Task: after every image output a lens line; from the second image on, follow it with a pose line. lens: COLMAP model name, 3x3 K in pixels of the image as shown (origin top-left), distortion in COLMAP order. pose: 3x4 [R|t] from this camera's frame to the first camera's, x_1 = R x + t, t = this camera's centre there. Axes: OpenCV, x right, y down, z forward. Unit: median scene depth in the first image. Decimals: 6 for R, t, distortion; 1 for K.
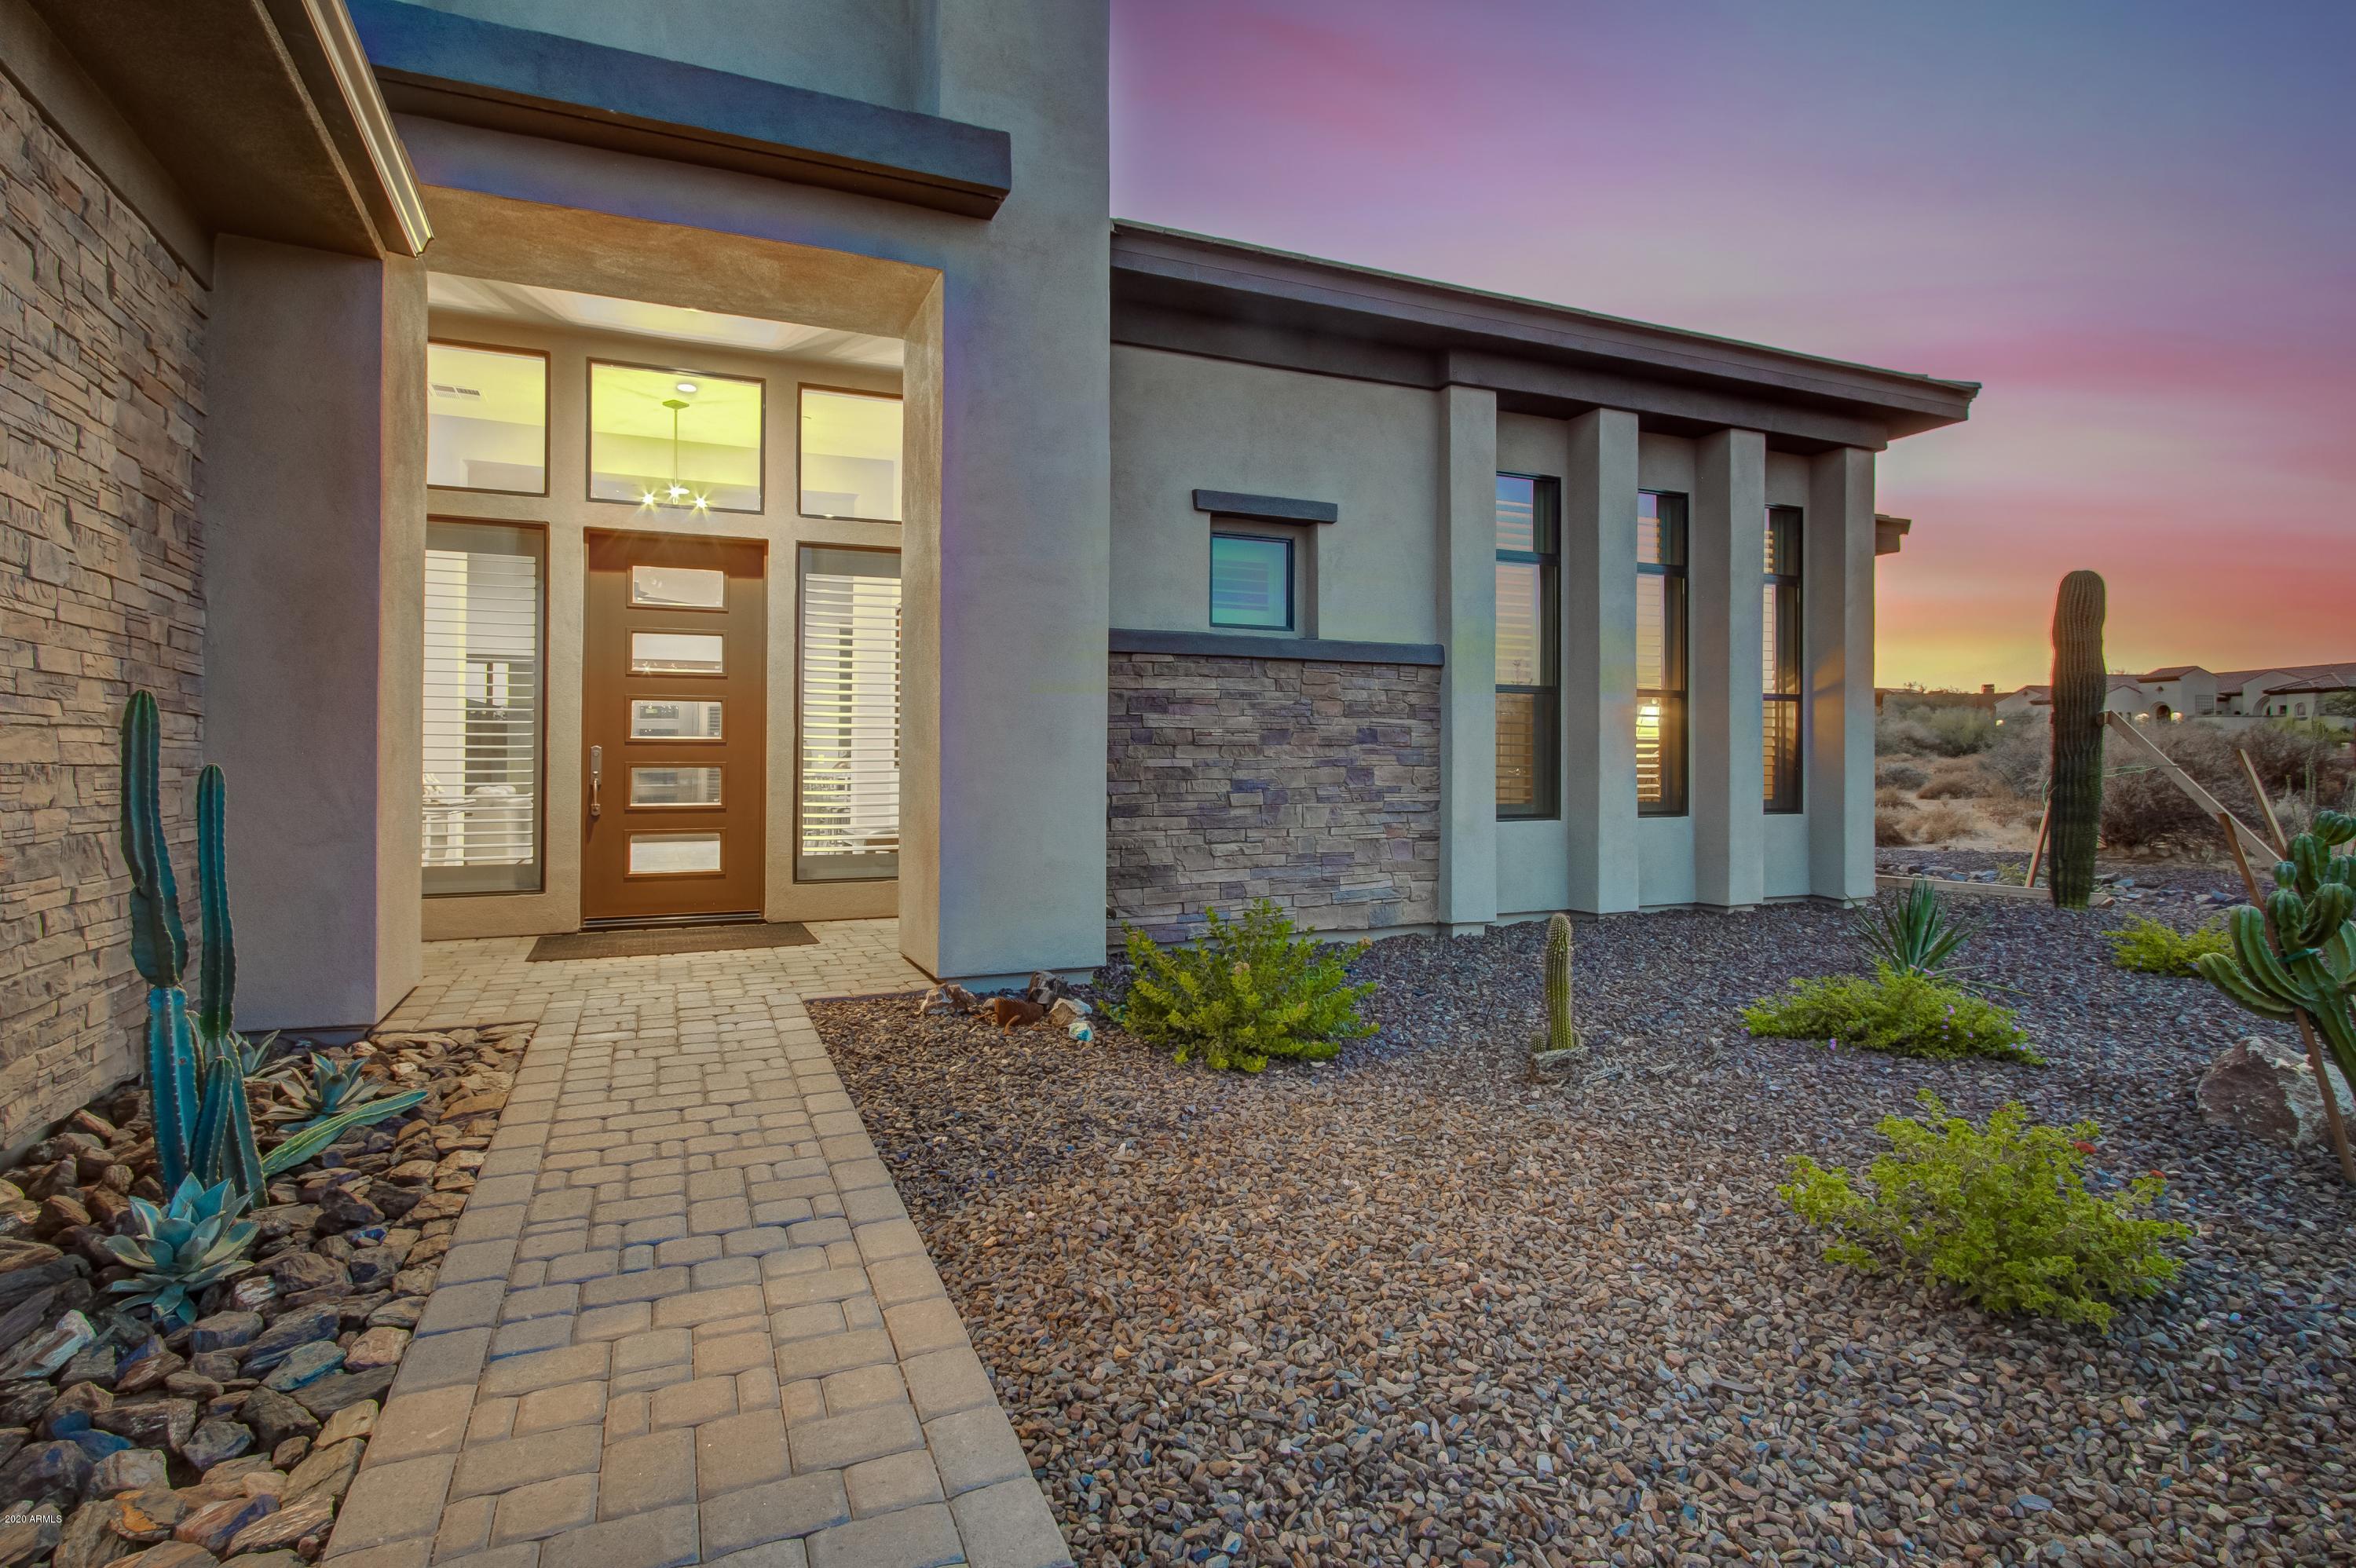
lens RADIAL K [[1144.5, 0, 1178.0], [0, 1144.5, 784.0], [0, 0, 1]] dist [-0.026838, 0.000091]
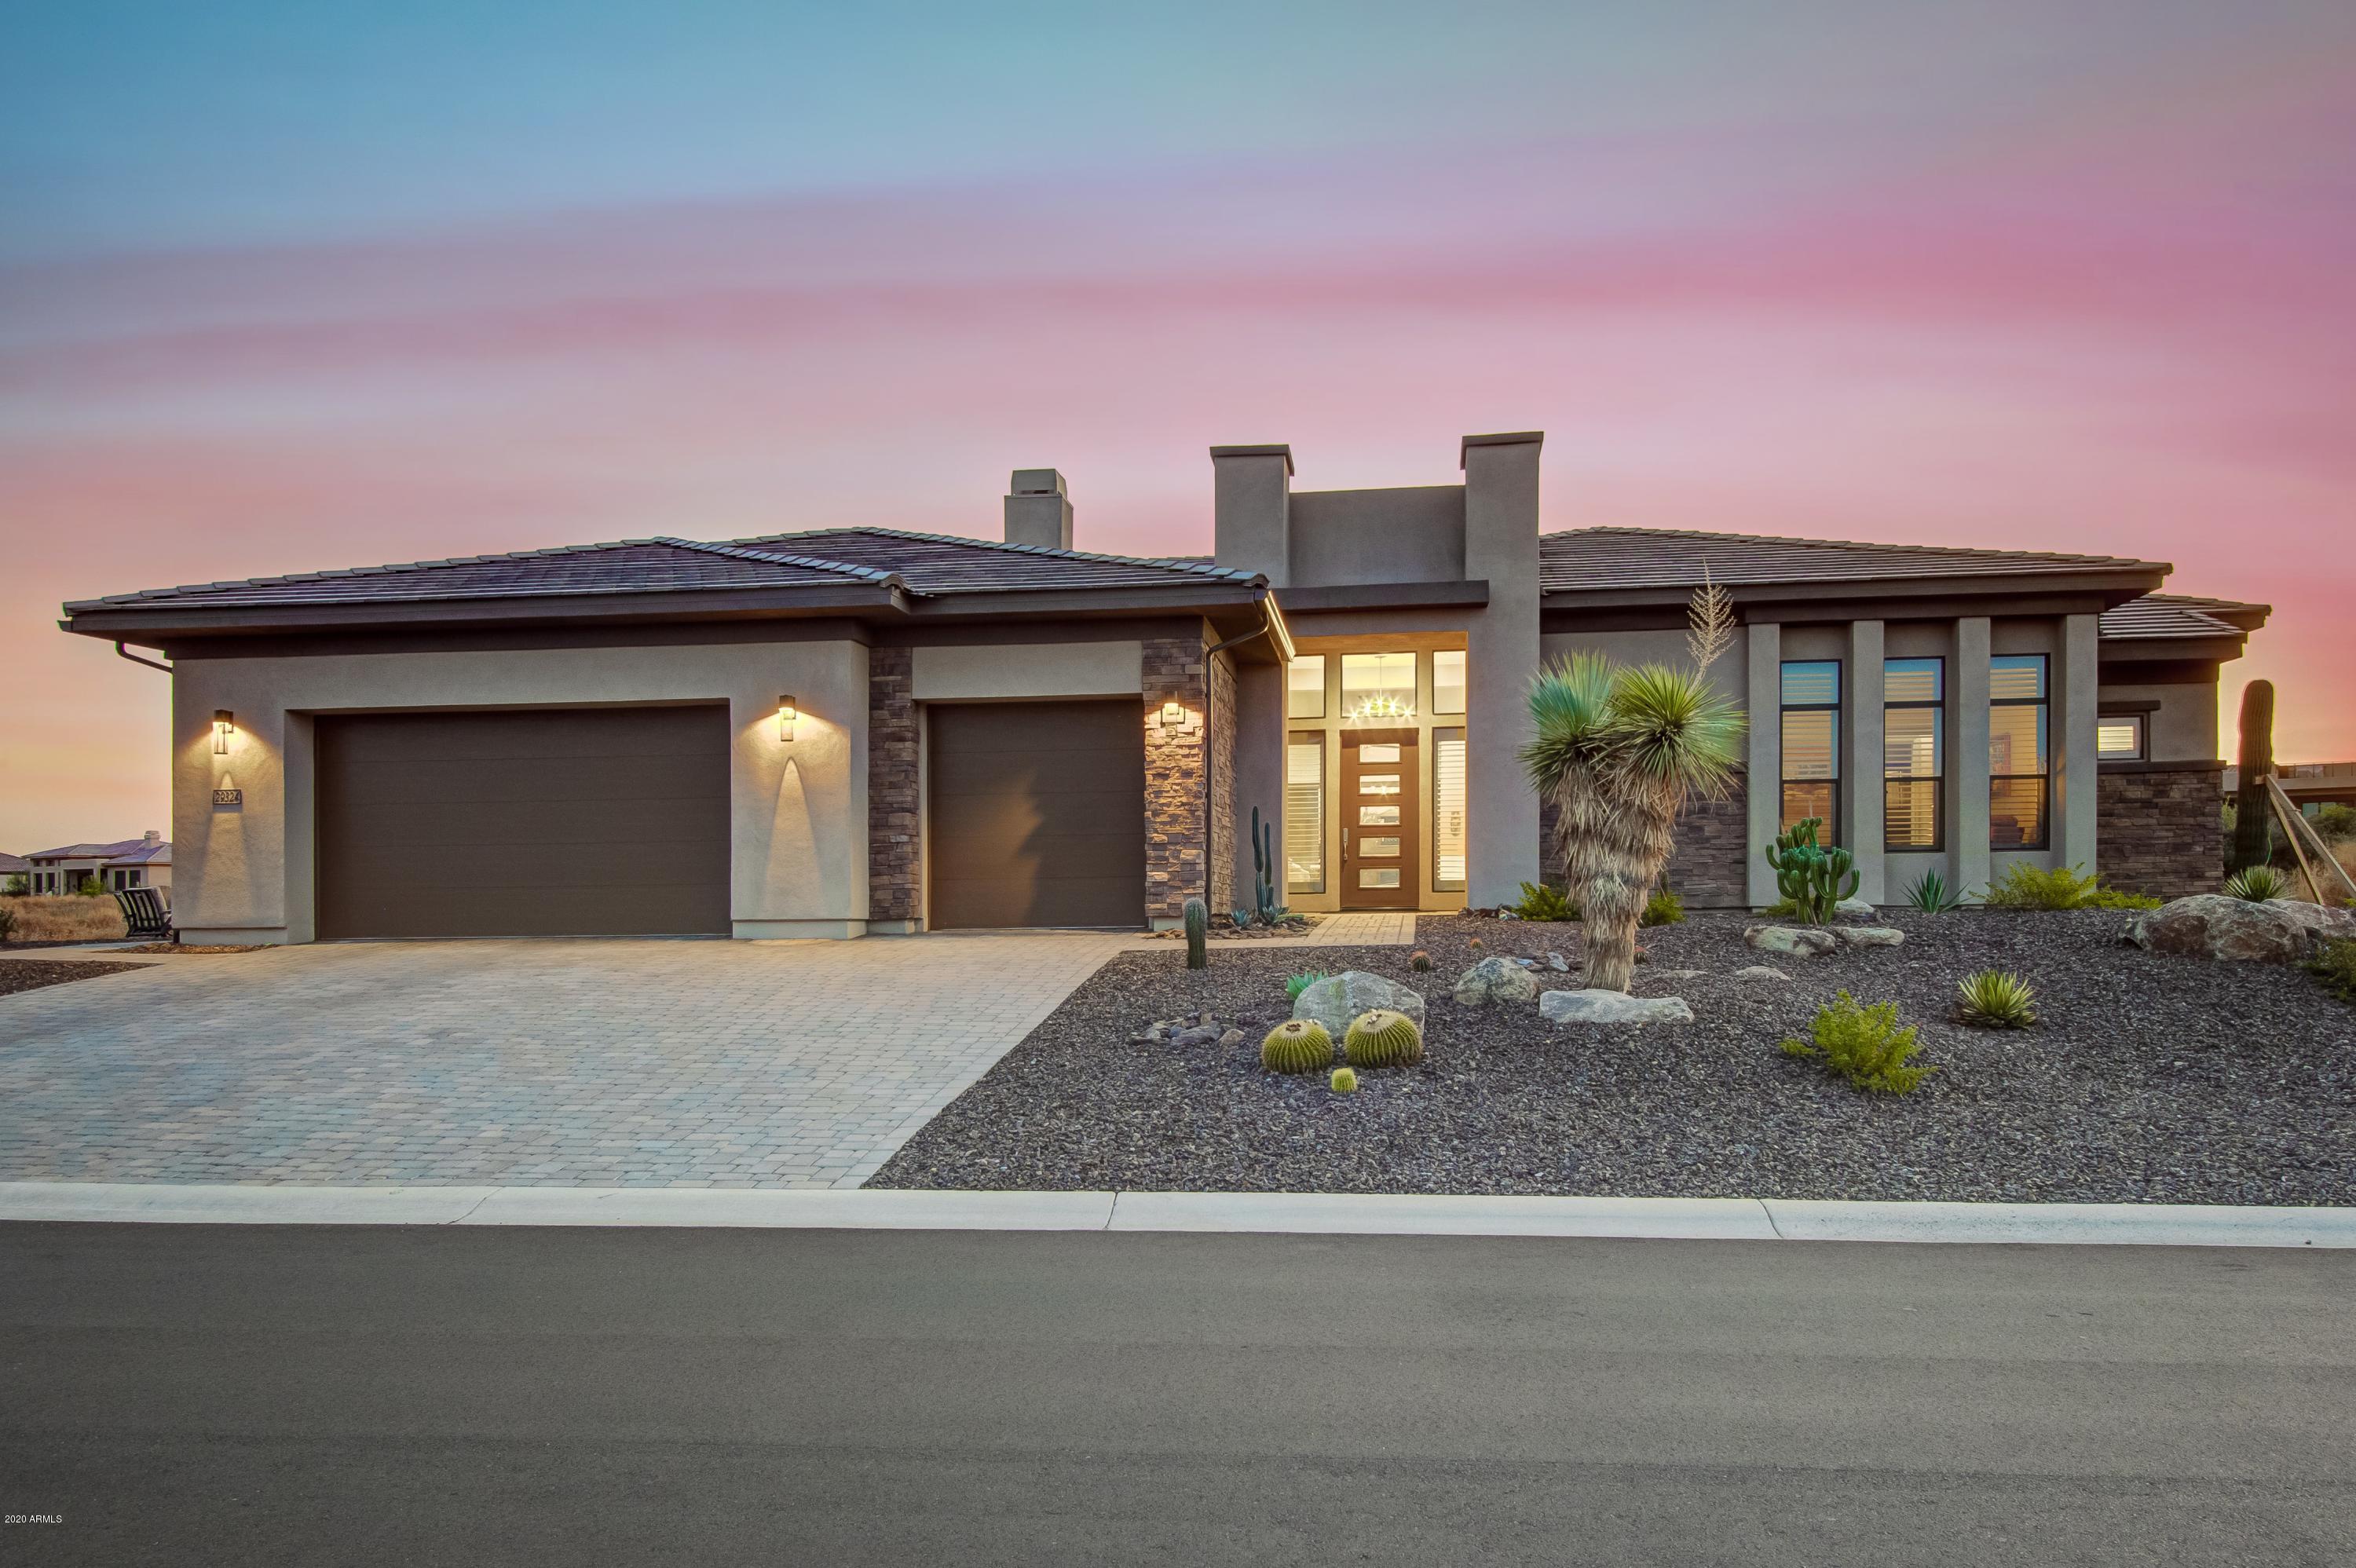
lens RADIAL K [[1910.1, 0, 1143.5], [0, 1910.1, 781.1], [0, 0, 1]] dist [-0.000863, 0.003545]
pose [[0.841338, -0.046866, -0.538474, 1.132781], [-0.002360, 0.995906, -0.090367, 0.207499], [0.540504, 0.077300, 0.837783, -2.273019]]
